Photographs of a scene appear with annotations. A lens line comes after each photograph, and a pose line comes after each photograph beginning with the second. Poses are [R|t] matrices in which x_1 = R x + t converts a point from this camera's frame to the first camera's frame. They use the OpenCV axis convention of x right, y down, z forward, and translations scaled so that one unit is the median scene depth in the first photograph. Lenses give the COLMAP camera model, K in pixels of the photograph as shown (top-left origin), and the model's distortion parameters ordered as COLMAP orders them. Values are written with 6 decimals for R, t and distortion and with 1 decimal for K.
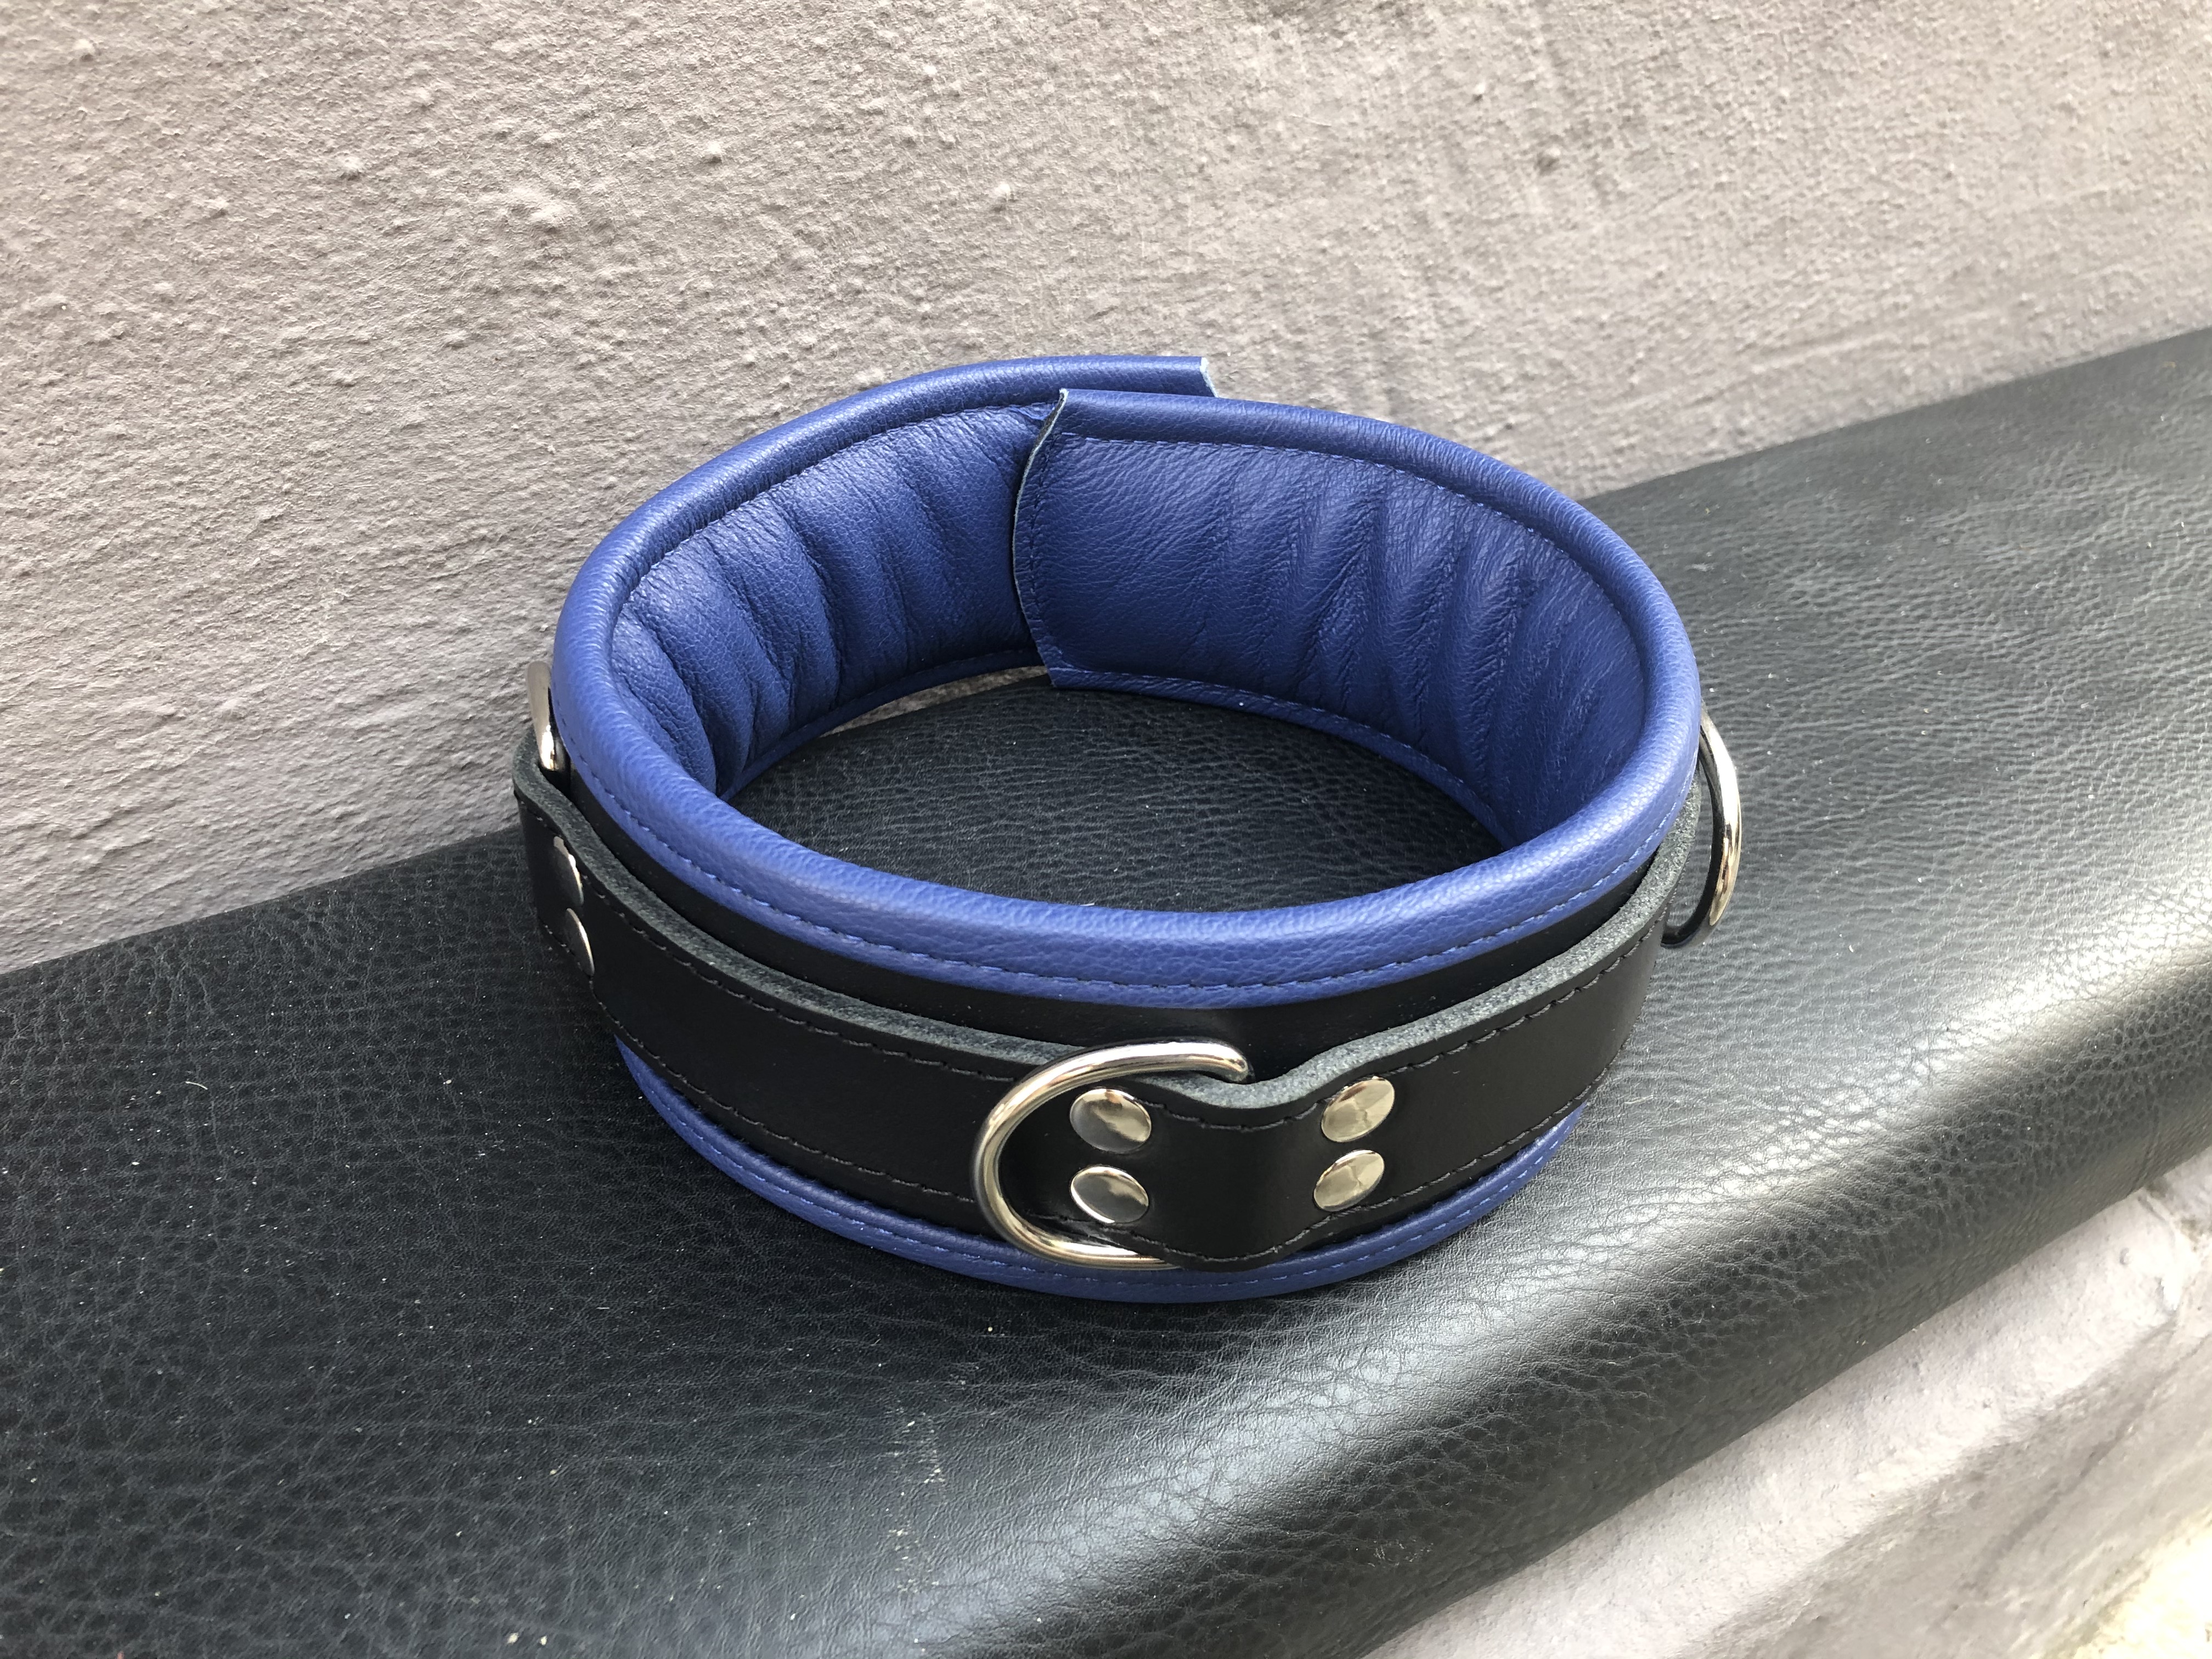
lens RADIAL K [[1797.0, 0, 1120.7], [0, 1797.0, 922.1], [0, 0, 1]] dist [-0.034712, 0.057611]
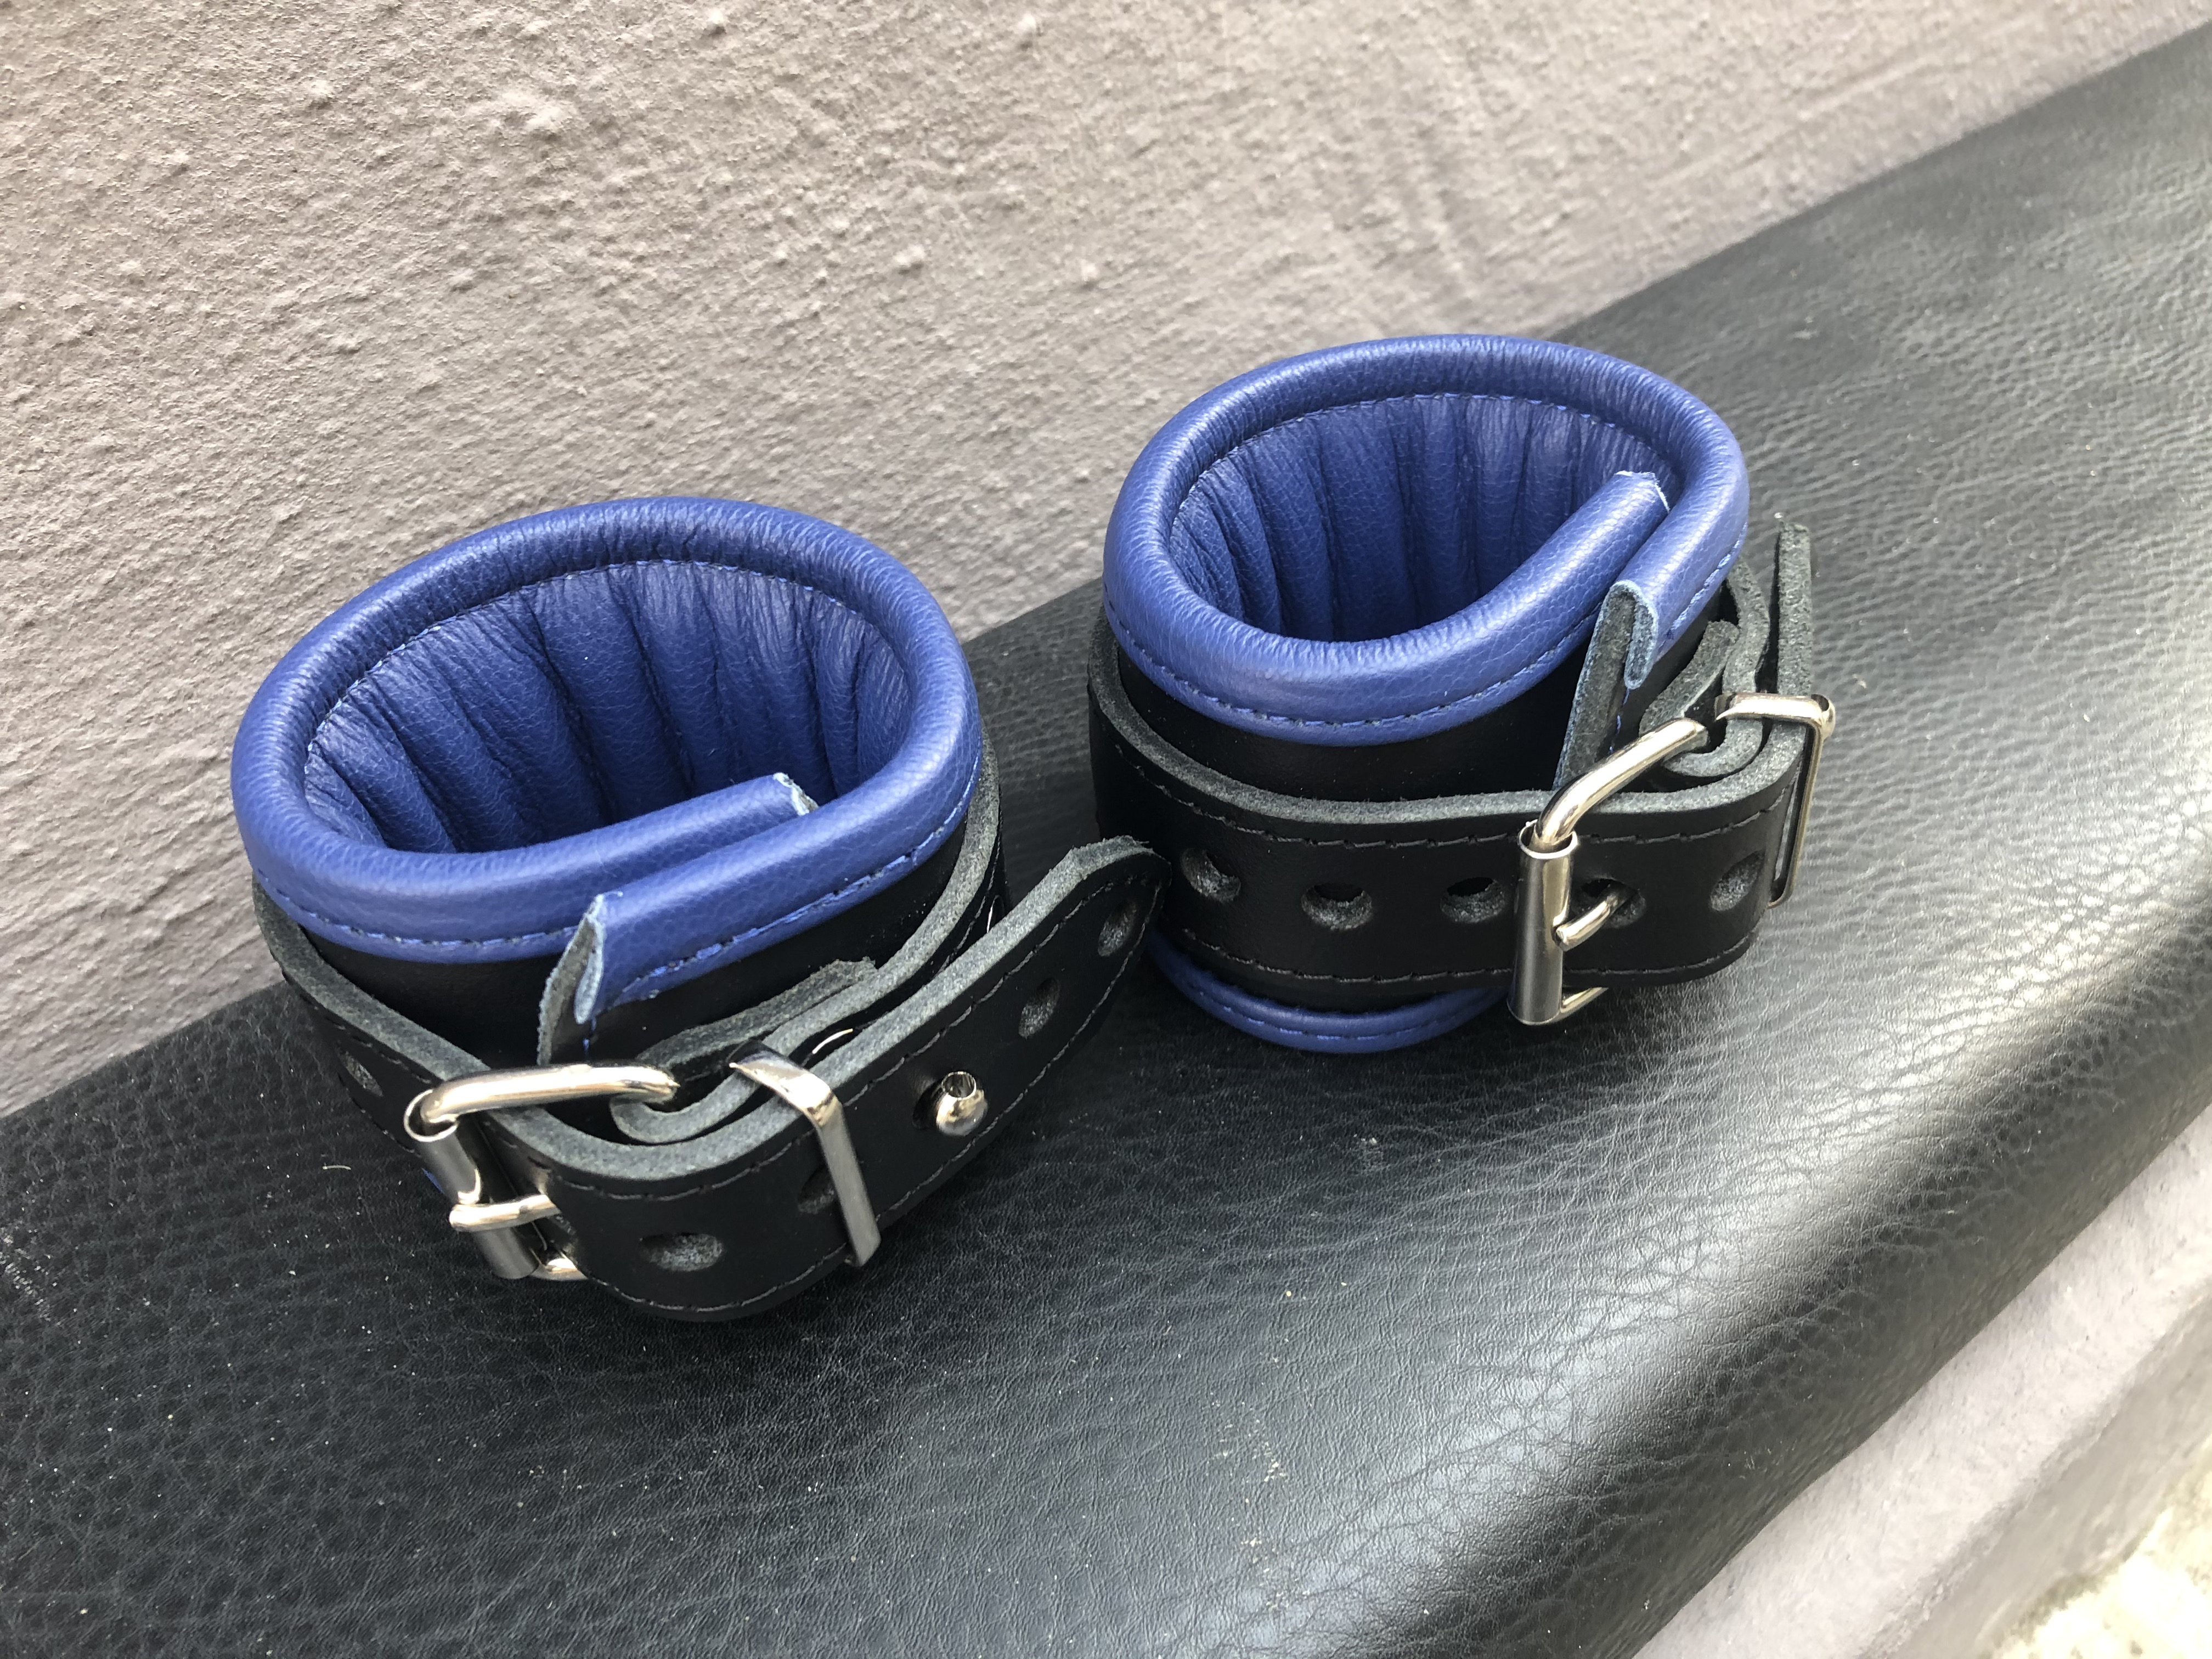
lens RADIAL K [[1809.6, 0, 1141.3], [0, 1809.6, 895.0], [0, 0, 1]] dist [-0.056576, 0.087640]
pose [[0.986669, -0.161236, 0.022058, -0.104843], [0.159933, 0.985772, 0.051723, -0.020590], [-0.030084, -0.047506, 0.998418, 0.093482]]
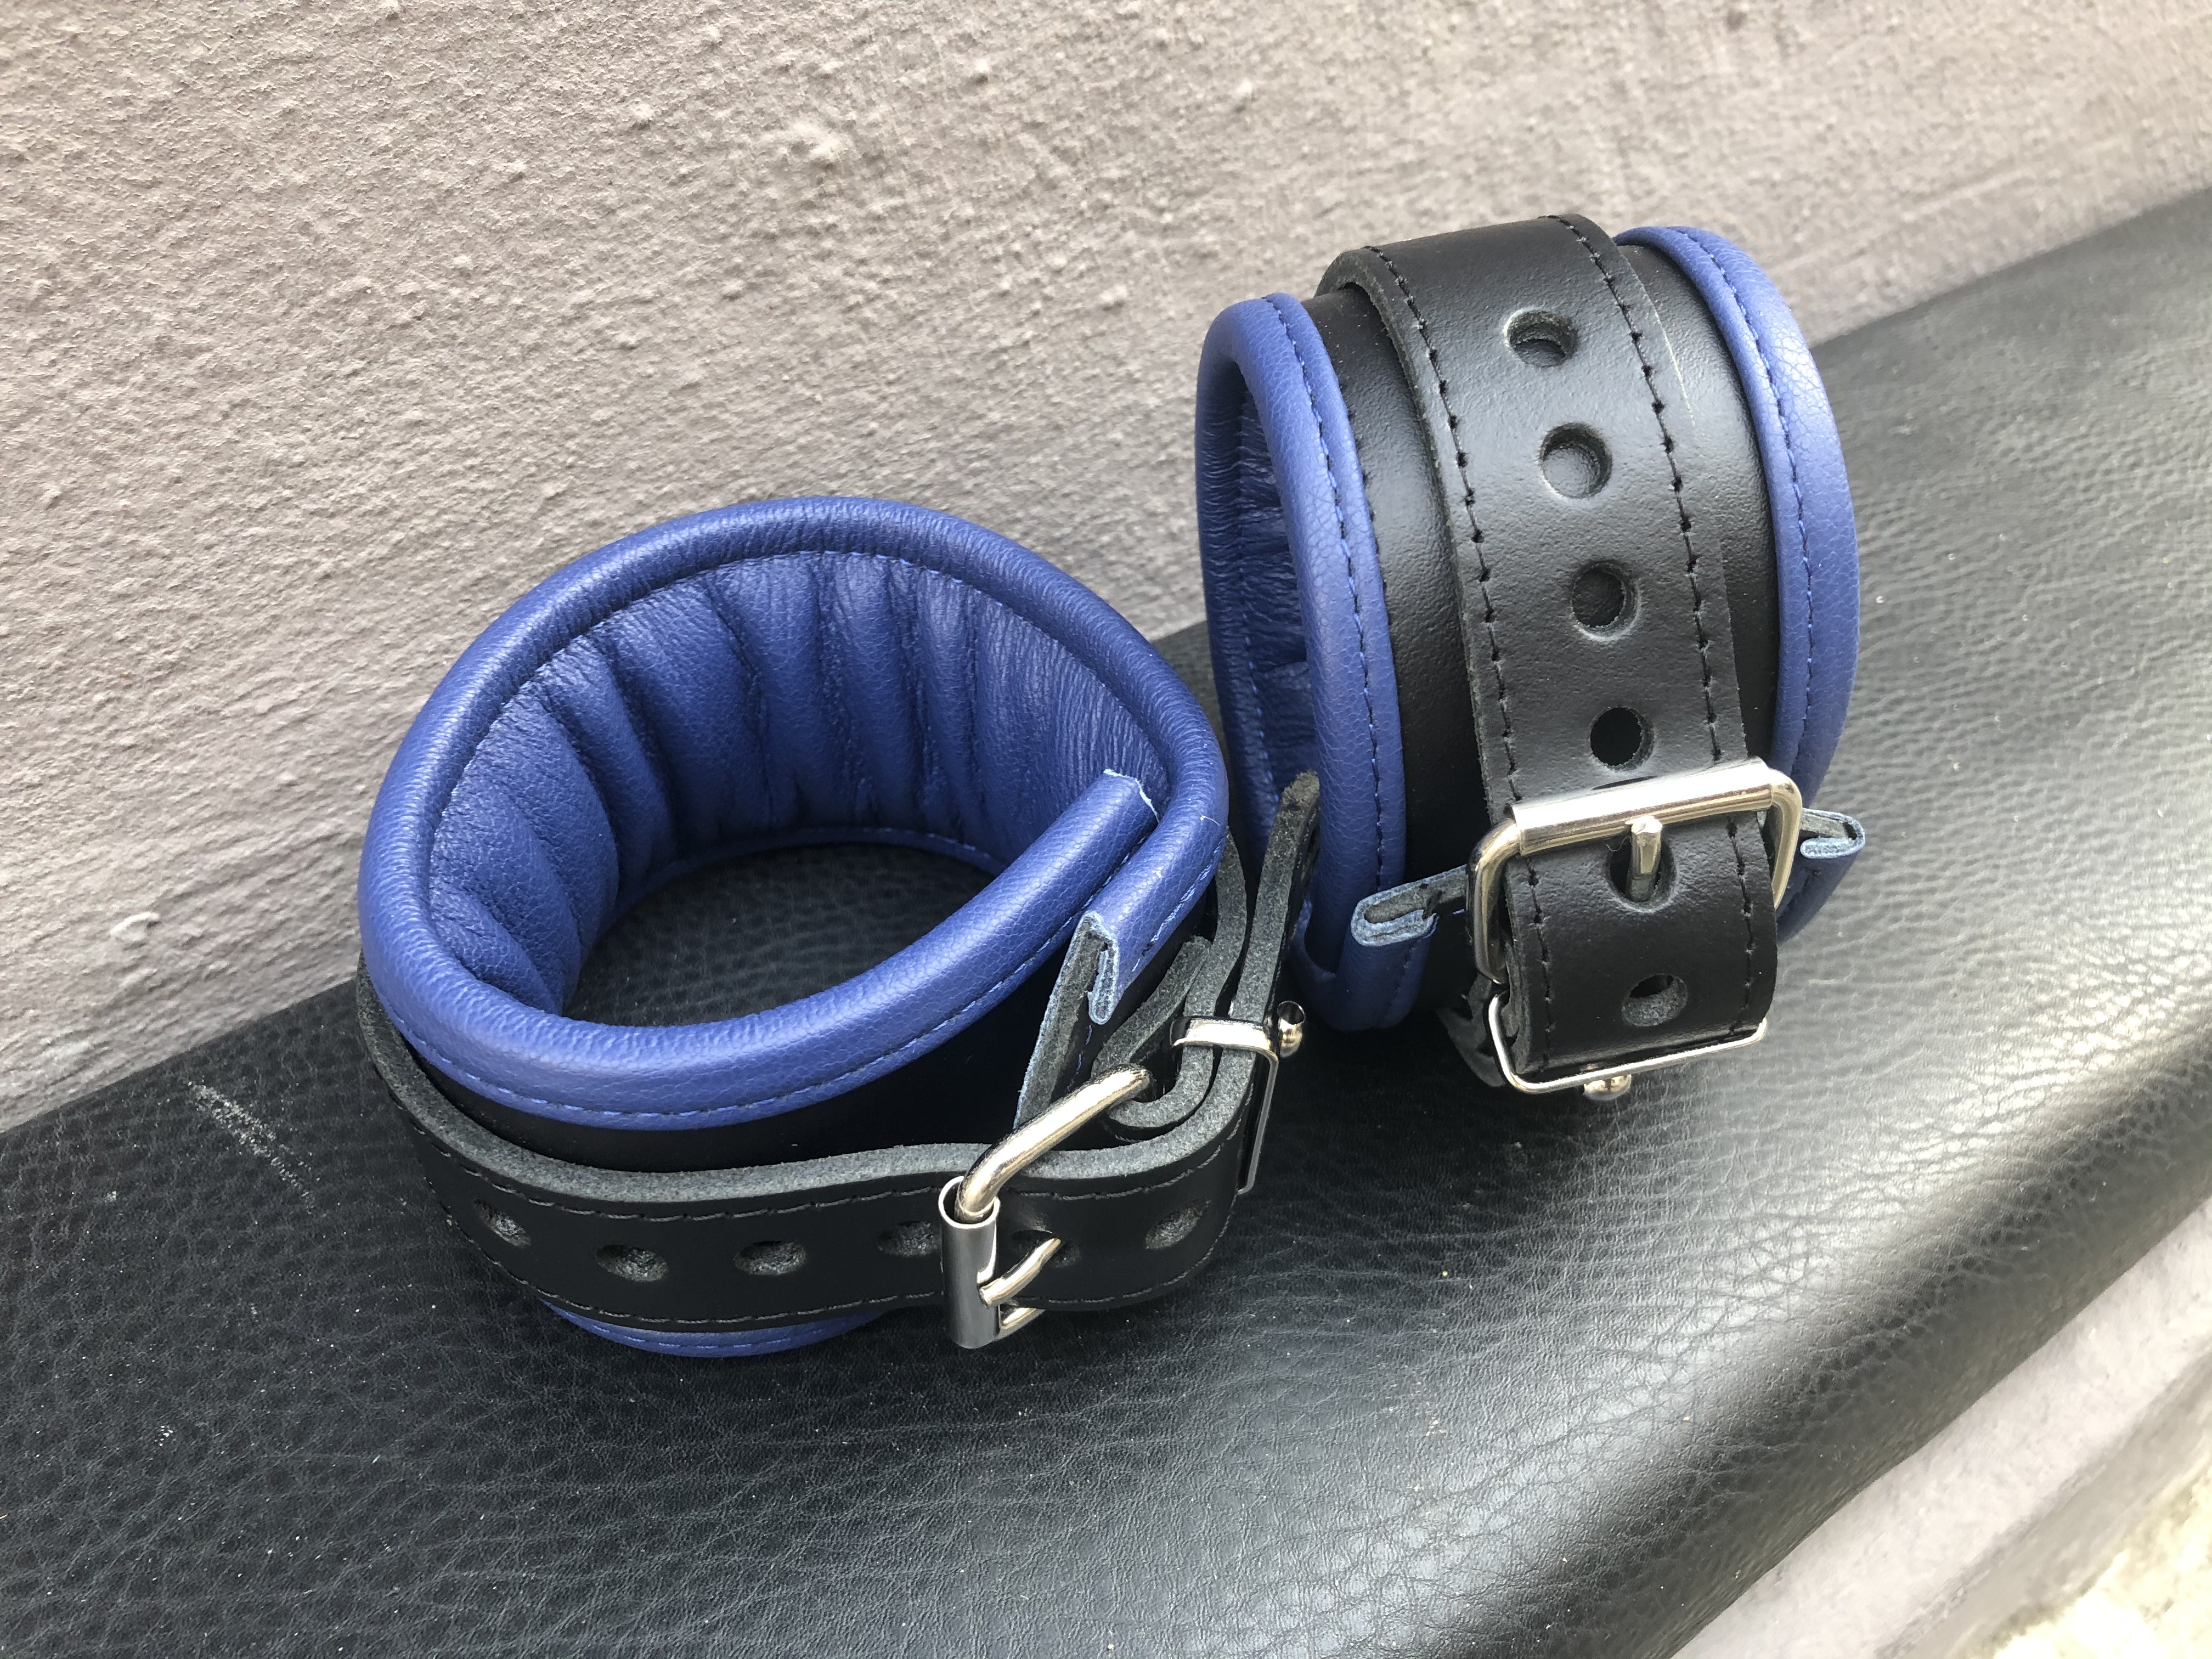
lens RADIAL K [[1799.0, 0, 1117.8], [0, 1799.0, 920.0], [0, 0, 1]] dist [-0.044733, 0.065100]
pose [[0.996045, -0.081602, 0.035149, -0.214316], [0.079109, 0.994593, 0.067279, -0.038664], [-0.040449, -0.064233, 0.997115, 0.022654]]
